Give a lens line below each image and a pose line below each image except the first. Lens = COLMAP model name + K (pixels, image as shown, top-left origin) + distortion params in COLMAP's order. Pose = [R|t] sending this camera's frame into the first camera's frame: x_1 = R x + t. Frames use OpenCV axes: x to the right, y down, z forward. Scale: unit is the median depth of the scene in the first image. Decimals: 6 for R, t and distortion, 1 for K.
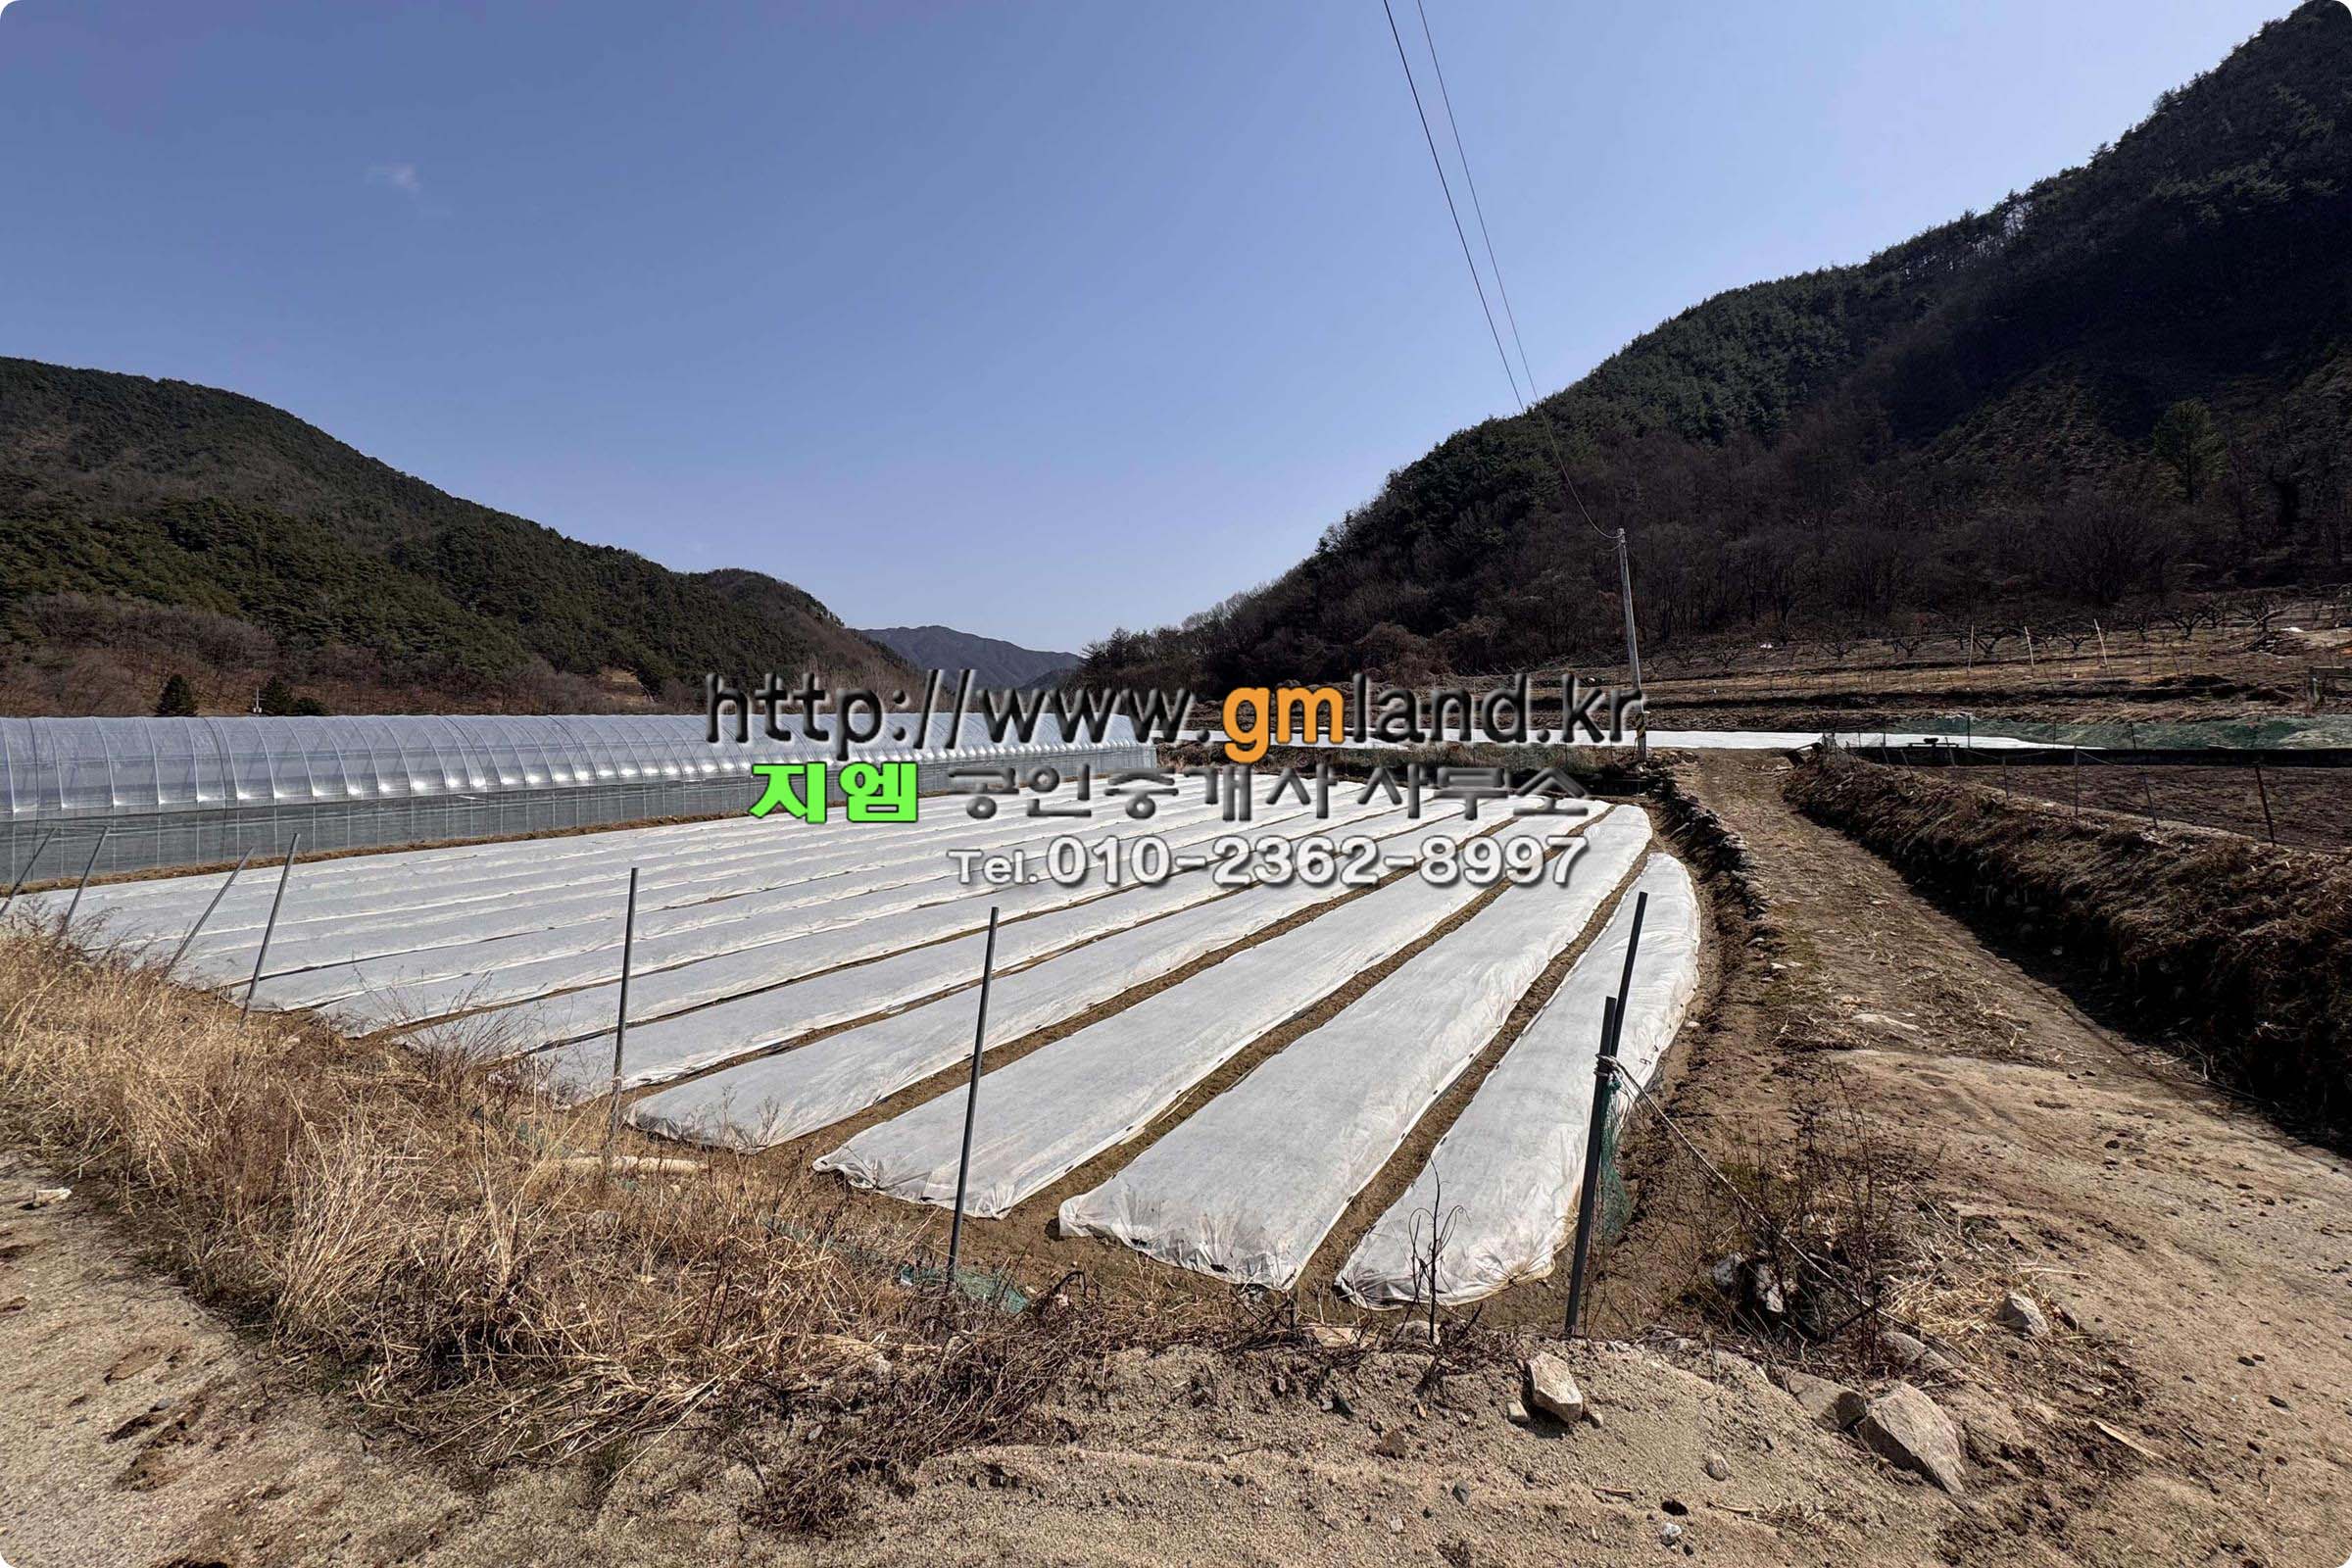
lens RADIAL K [[940.2, 0, 1153.9], [0, 940.2, 717.7], [0, 0, 1]] dist [-0.006327, 0.001212]
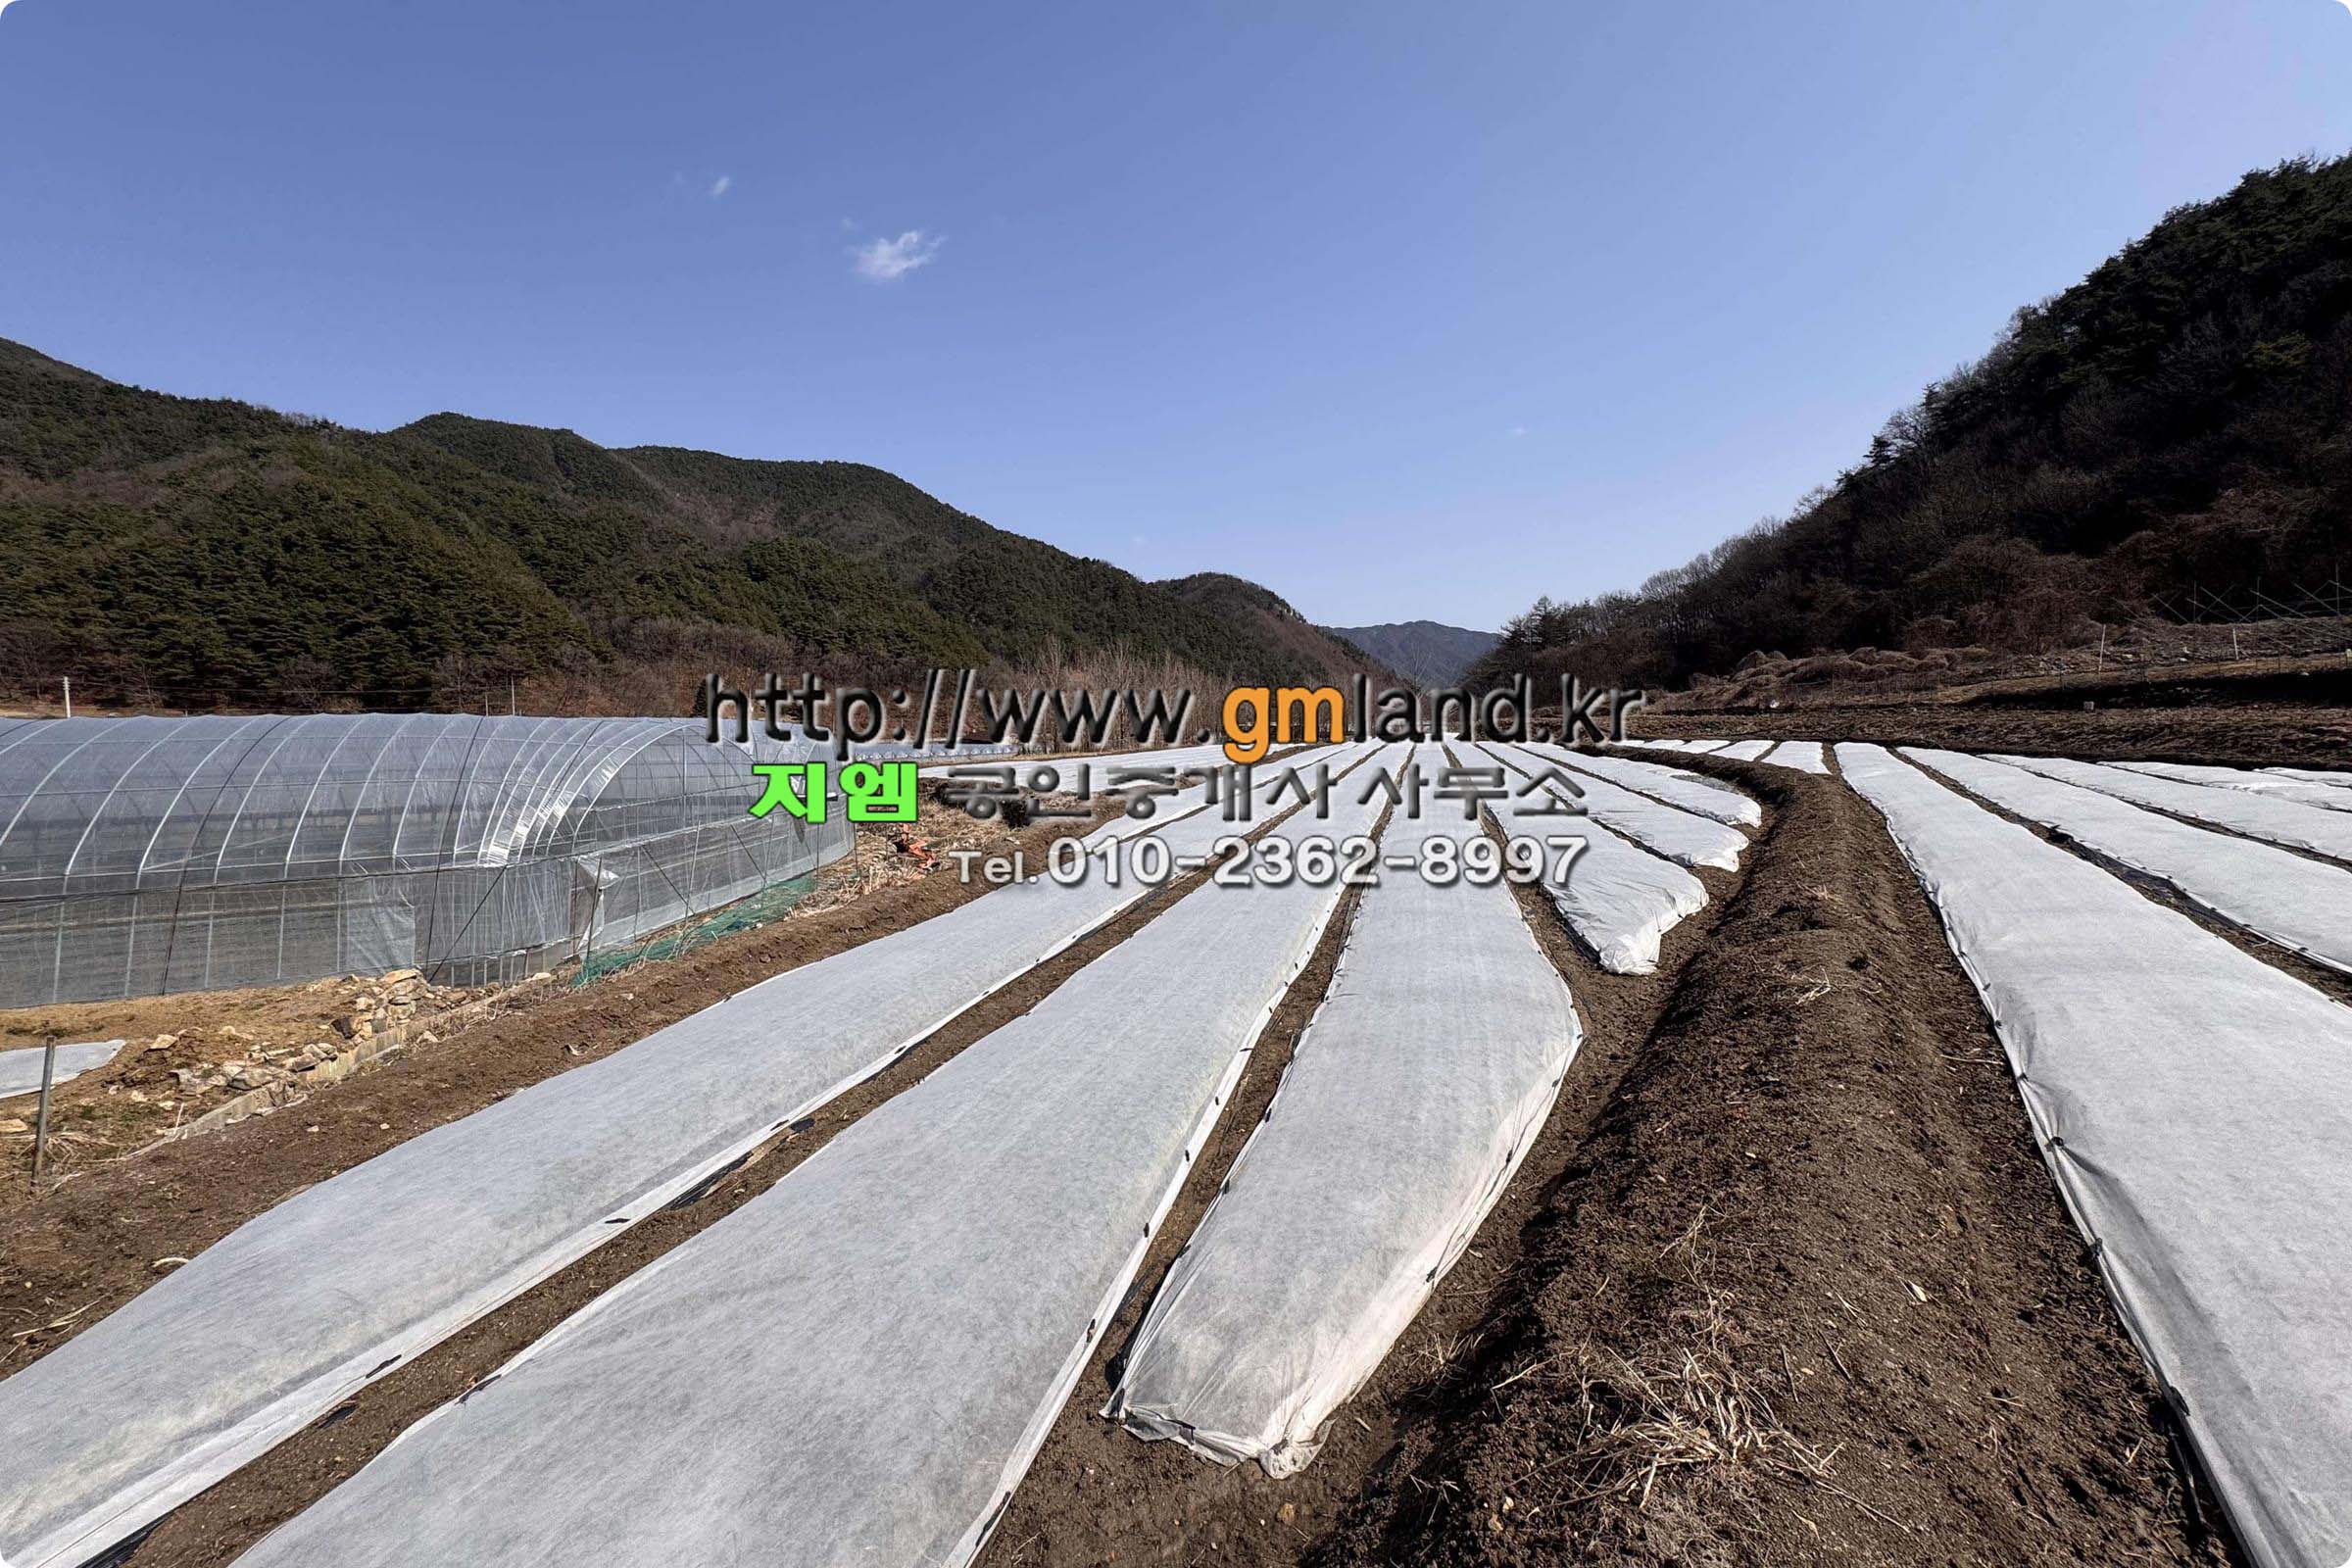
lens RADIAL K [[940.2, 0, 1167.7], [0, 940.2, 762.1], [0, 0, 1]] dist [-0.006327, 0.001212]
pose [[0.880654, 0.022747, -0.473214, 0.052693], [0.001134, 0.998743, 0.050119, -0.000944], [0.473759, -0.044674, 0.879520, 0.175738]]
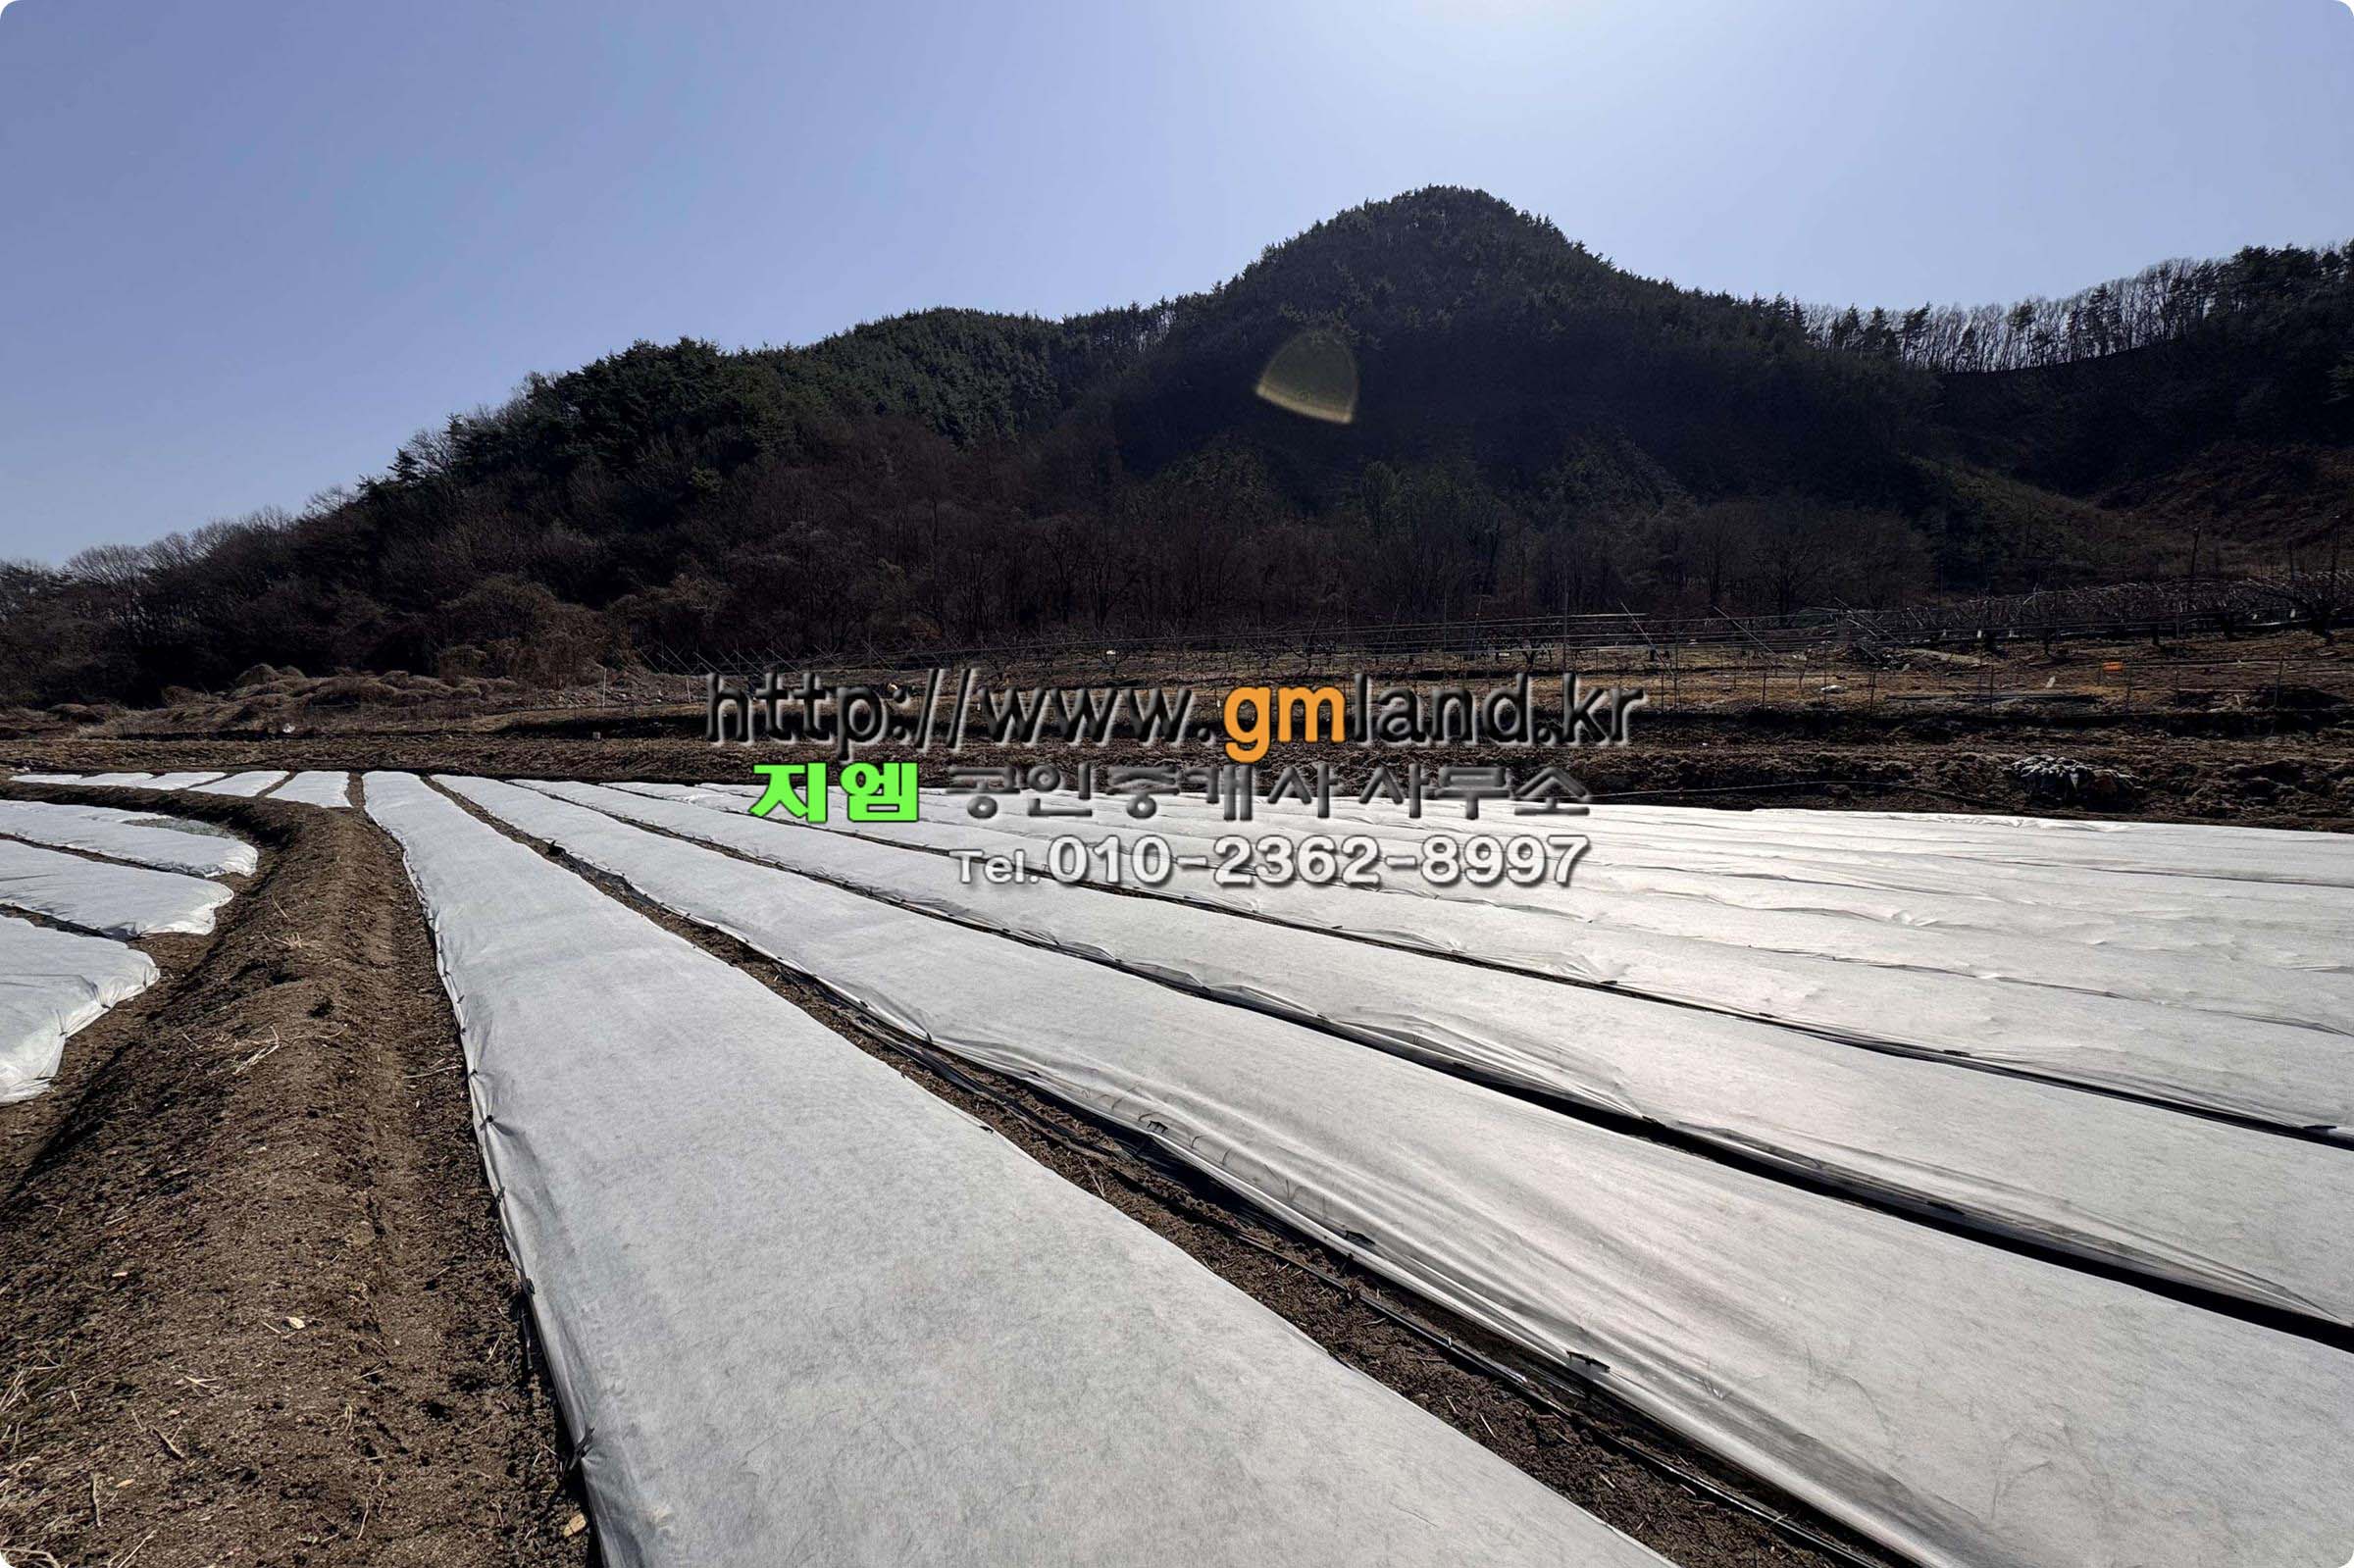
lens RADIAL K [[940.9, 0, 1197.4], [0, 940.9, 787.8], [0, 0, 1]] dist [-0.006327, 0.001212]
pose [[0.664972, -0.026877, 0.746384, 0.054296], [-0.008504, 0.999015, 0.043551, -0.001164], [-0.746820, -0.035308, 0.664089, 0.174053]]
